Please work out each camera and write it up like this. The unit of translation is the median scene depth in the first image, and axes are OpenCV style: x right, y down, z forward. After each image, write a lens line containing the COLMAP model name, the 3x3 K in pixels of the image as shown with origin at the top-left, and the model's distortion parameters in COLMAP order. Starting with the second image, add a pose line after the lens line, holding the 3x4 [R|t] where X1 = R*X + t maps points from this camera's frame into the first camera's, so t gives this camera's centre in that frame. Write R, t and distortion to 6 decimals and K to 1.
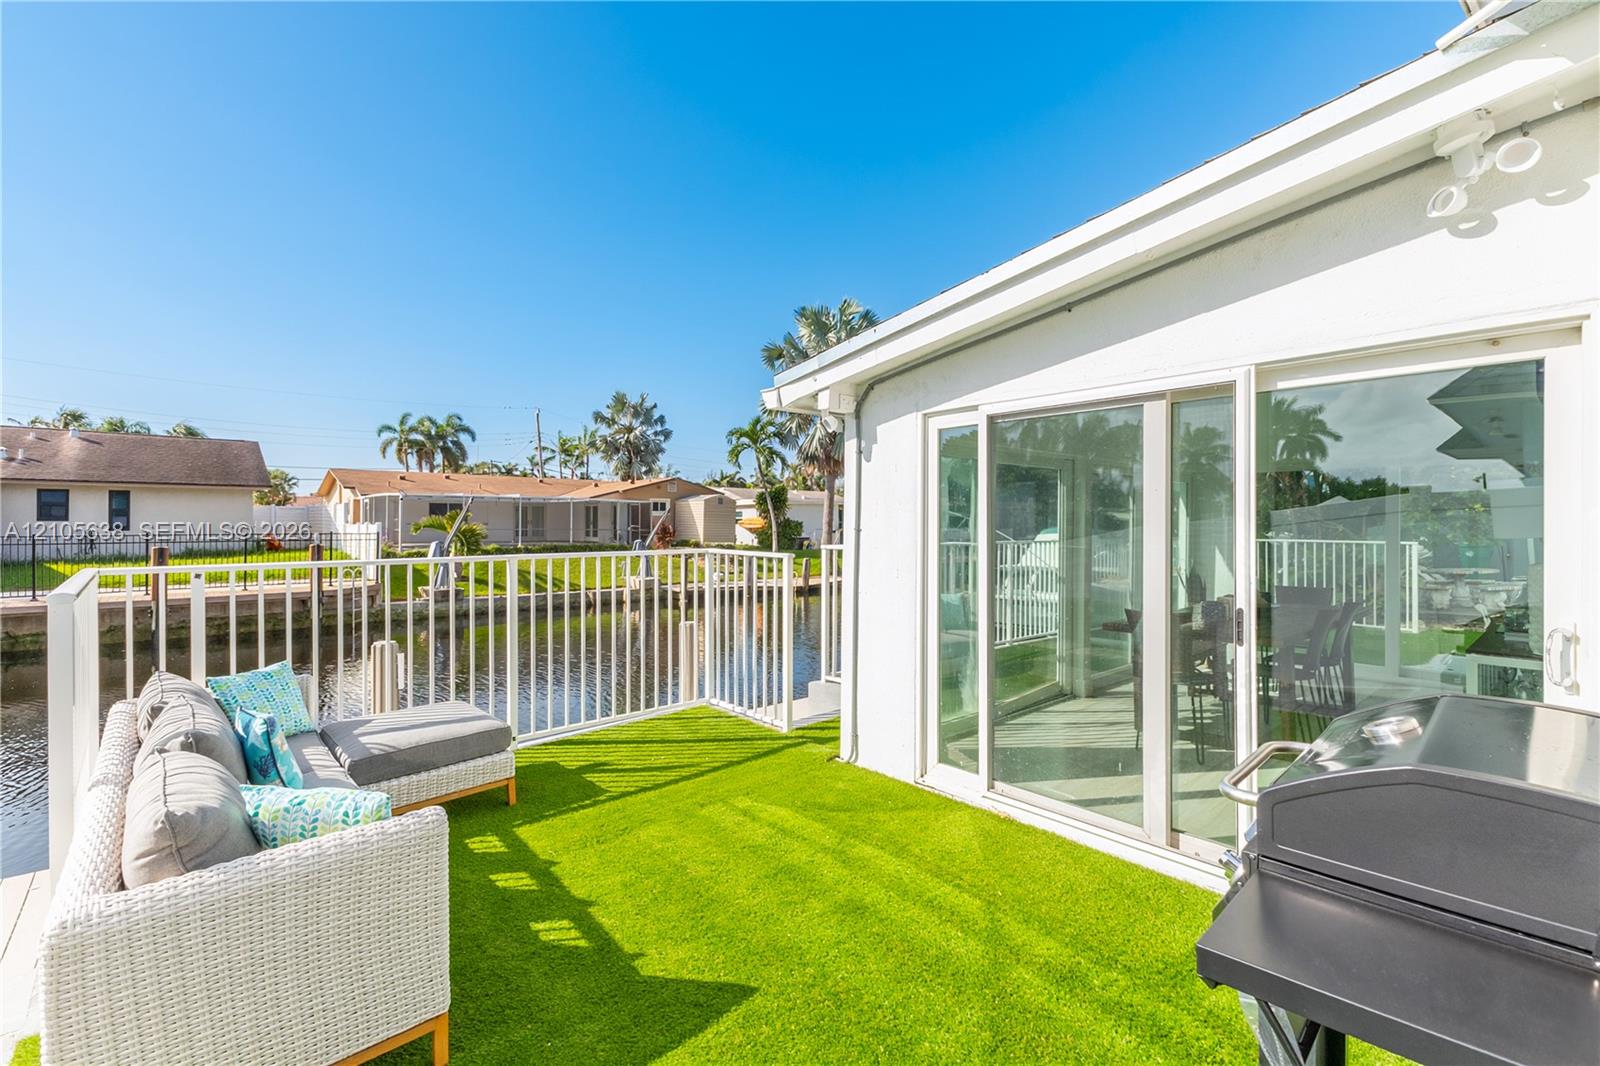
lens RADIAL K [[688.5, 0, 802.5], [0, 688.5, 525.6], [0, 0, 1]] dist [0.013625, 0.000196]
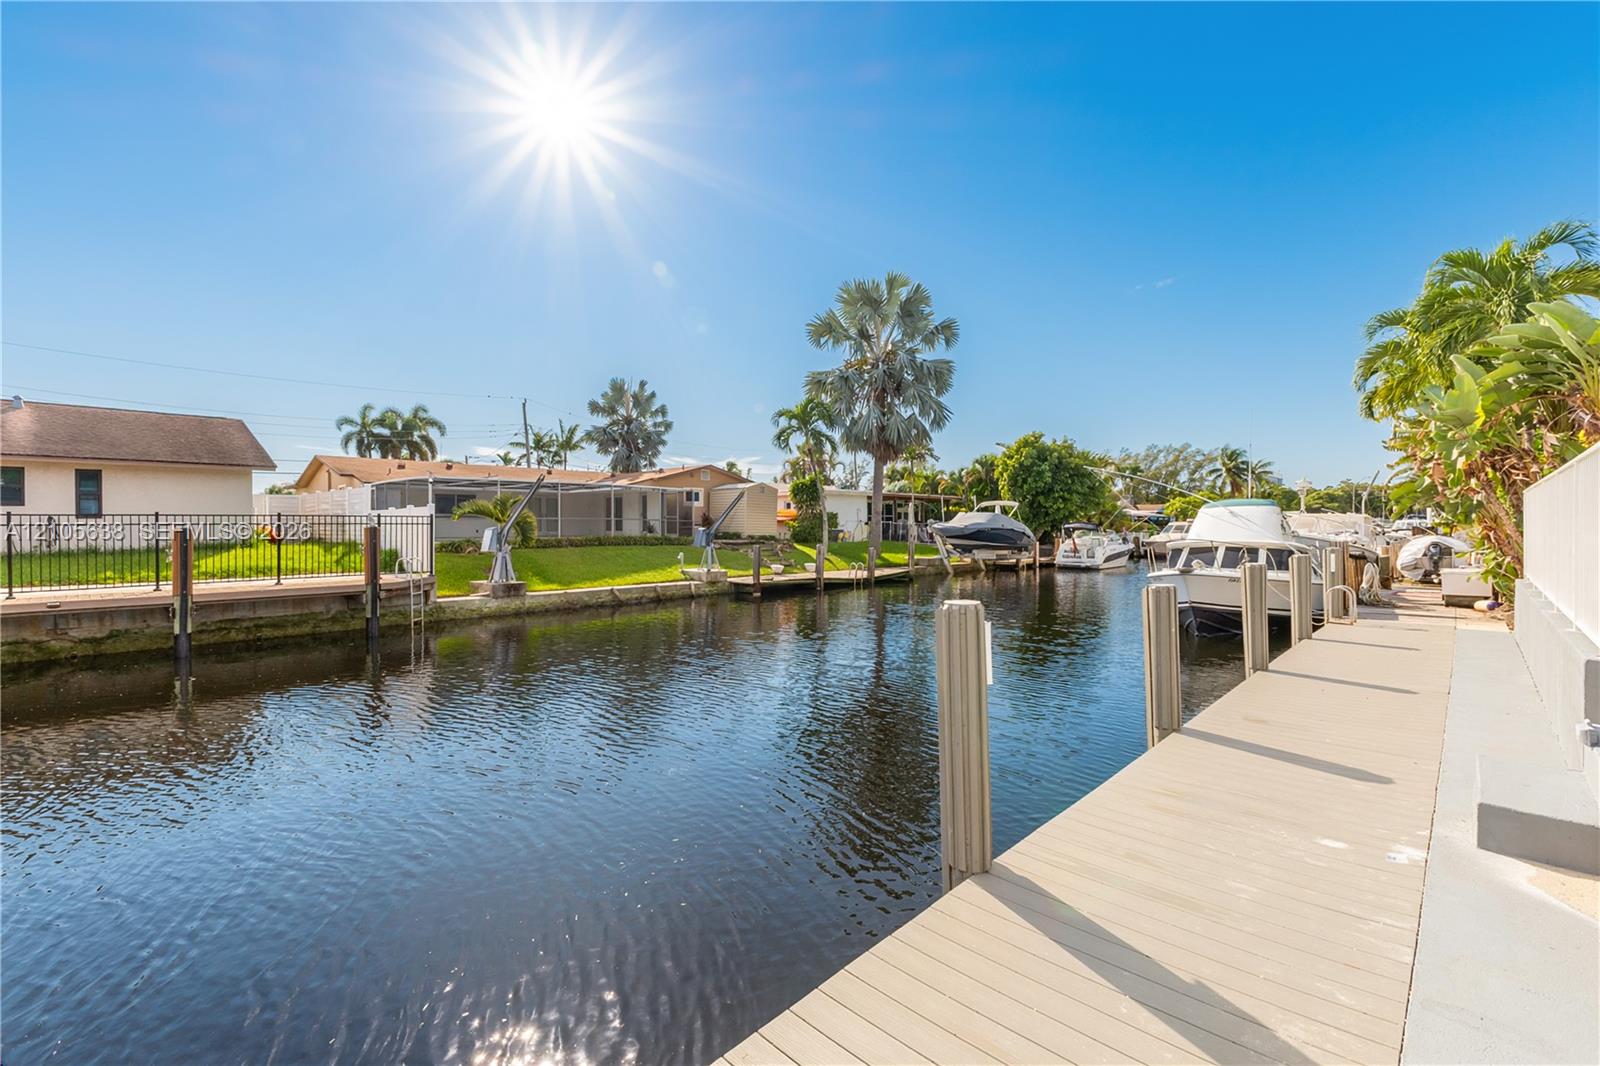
lens RADIAL K [[688.5, 0, 812.9], [0, 688.5, 522.4], [0, 0, 1]] dist [0.013625, 0.000196]
pose [[0.996361, -0.010459, 0.084584, -0.138514], [0.011322, 0.999889, -0.009730, 0.019709], [-0.084473, 0.010652, 0.996369, 0.077708]]
